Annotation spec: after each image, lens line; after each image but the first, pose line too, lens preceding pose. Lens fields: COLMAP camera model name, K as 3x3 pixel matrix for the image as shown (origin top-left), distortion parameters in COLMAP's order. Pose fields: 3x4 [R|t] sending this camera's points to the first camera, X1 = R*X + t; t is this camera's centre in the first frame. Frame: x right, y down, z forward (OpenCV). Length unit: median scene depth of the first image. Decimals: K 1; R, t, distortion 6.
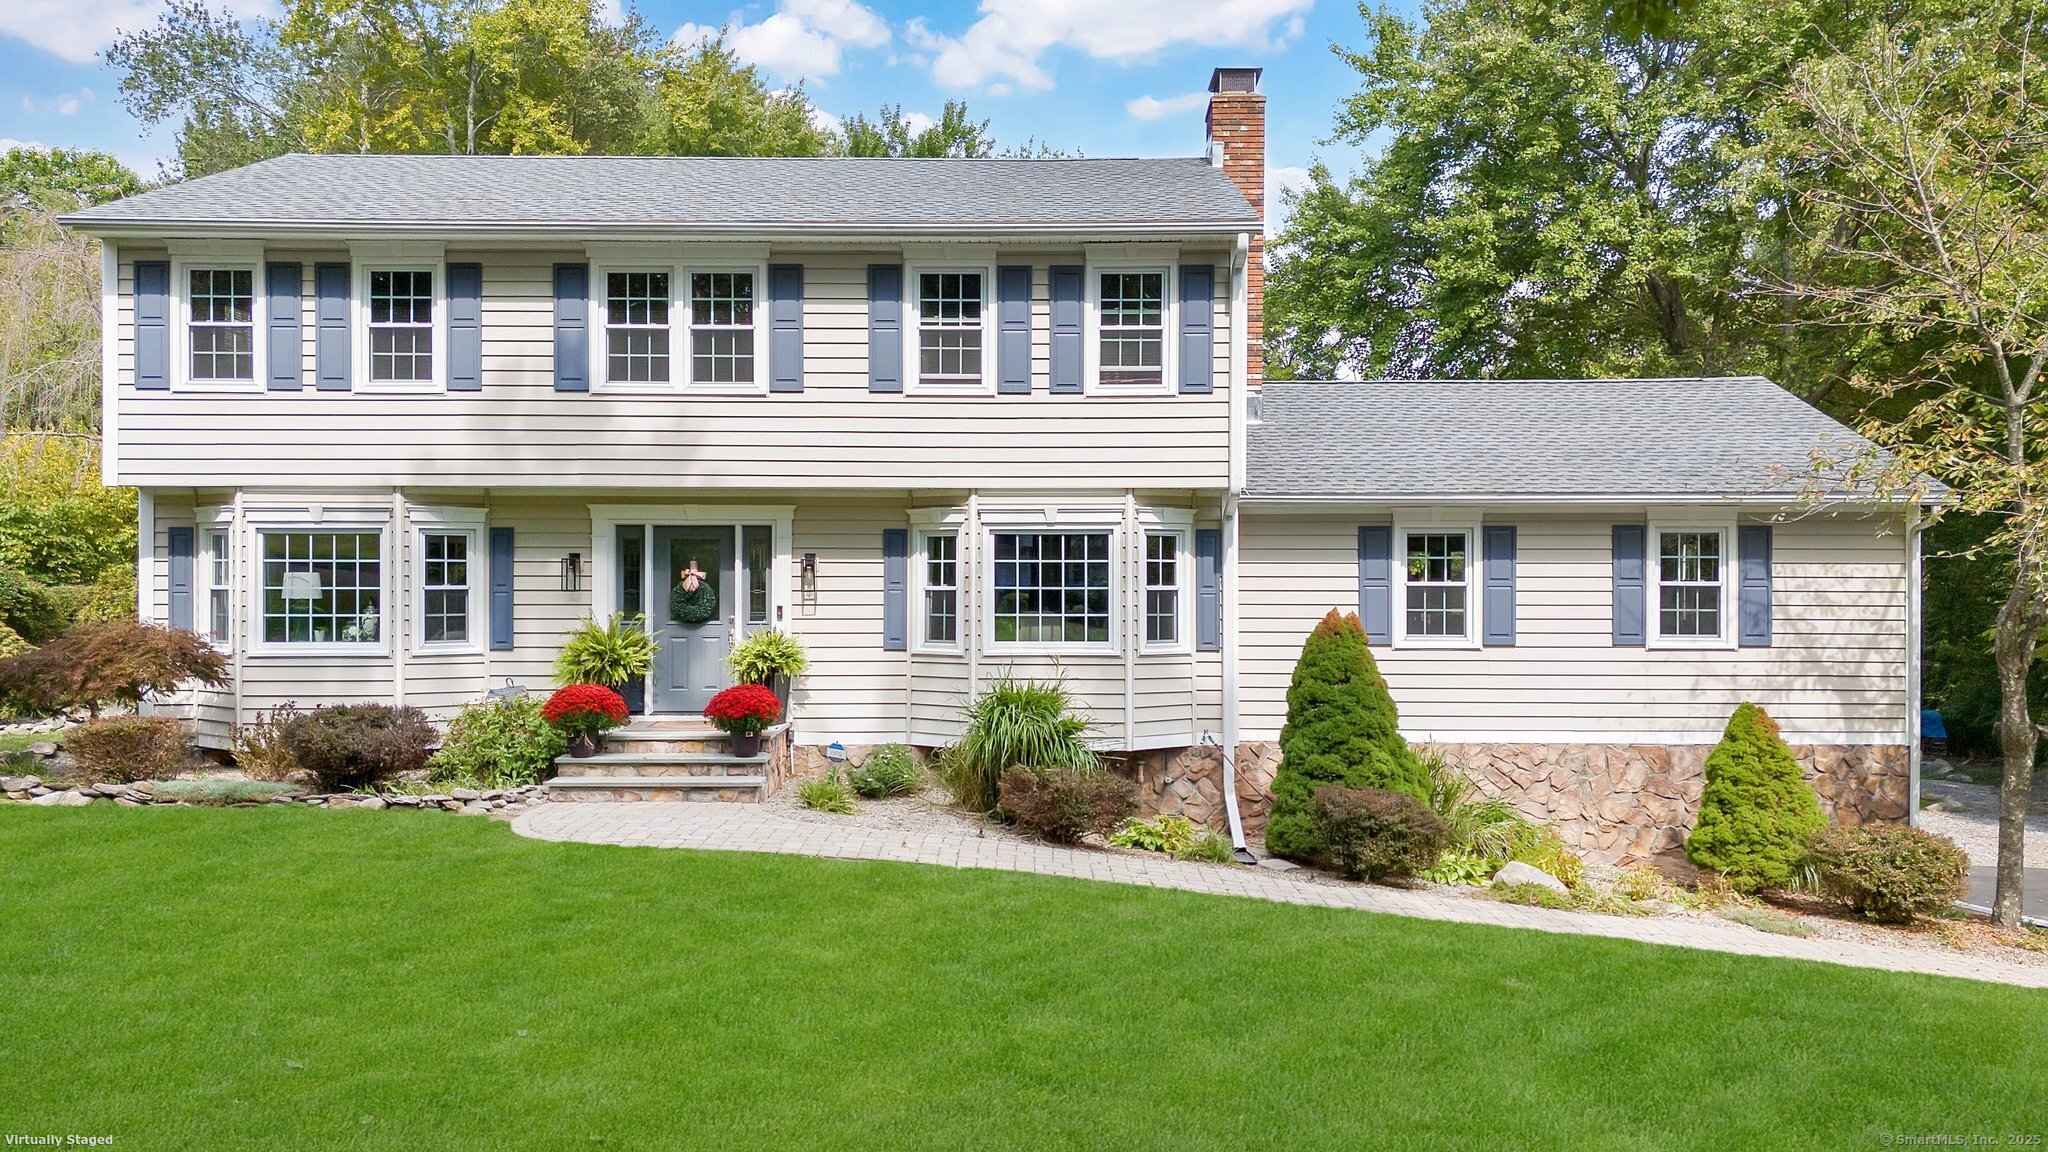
lens RADIAL K [[1470.0, 0, 1034.6], [0, 1470.0, 594.6], [0, 0, 1]] dist [0.031901, -0.037213]
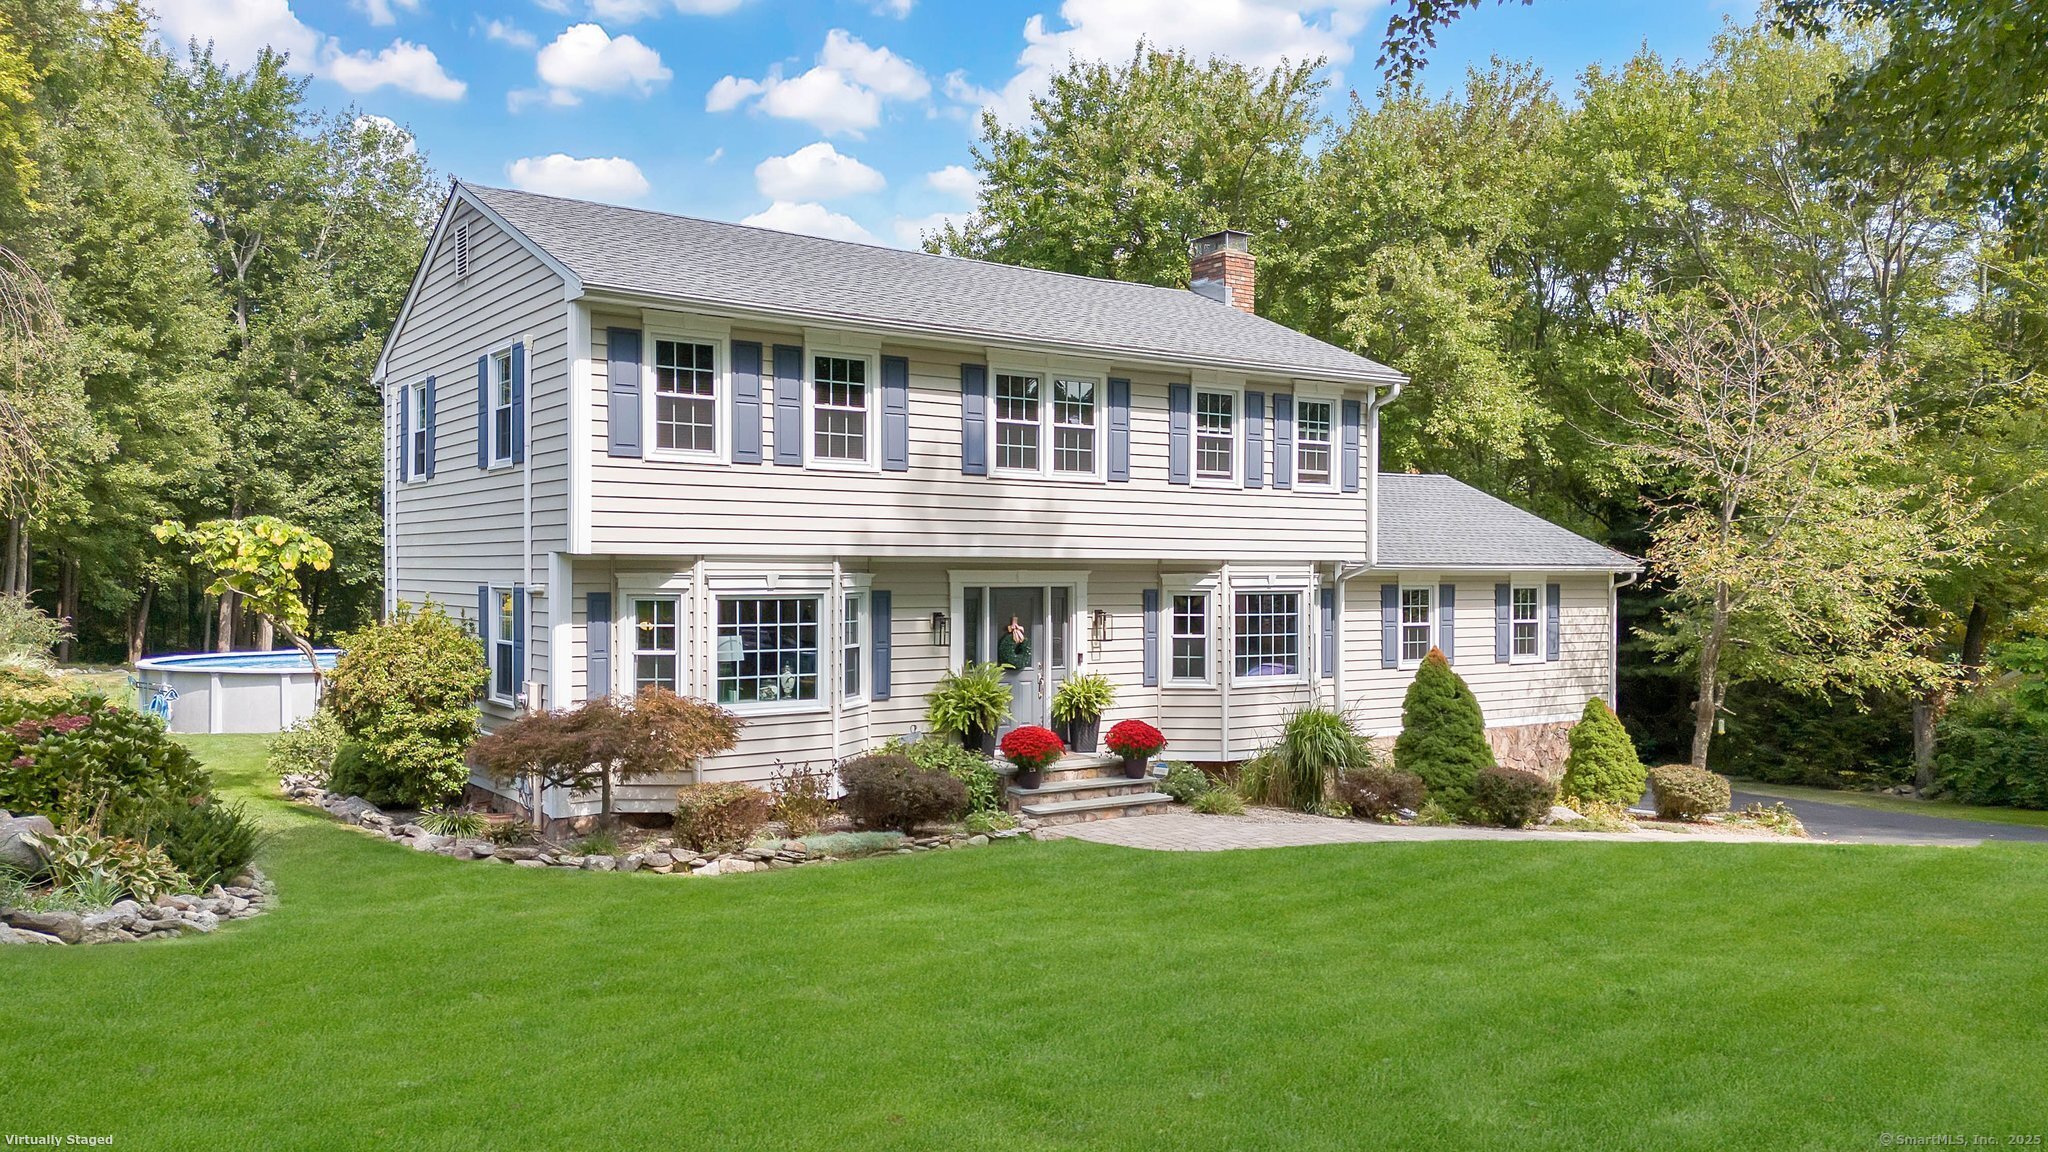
lens RADIAL K [[1470.0, 0, 1028.4], [0, 1470.0, 572.3], [0, 0, 1]] dist [0.031901, -0.037213]
pose [[0.823379, 0.000578, 0.567492, -0.927266], [0.011660, 0.999771, -0.017936, -0.039663], [-0.567373, 0.021385, 0.823183, 0.028891]]
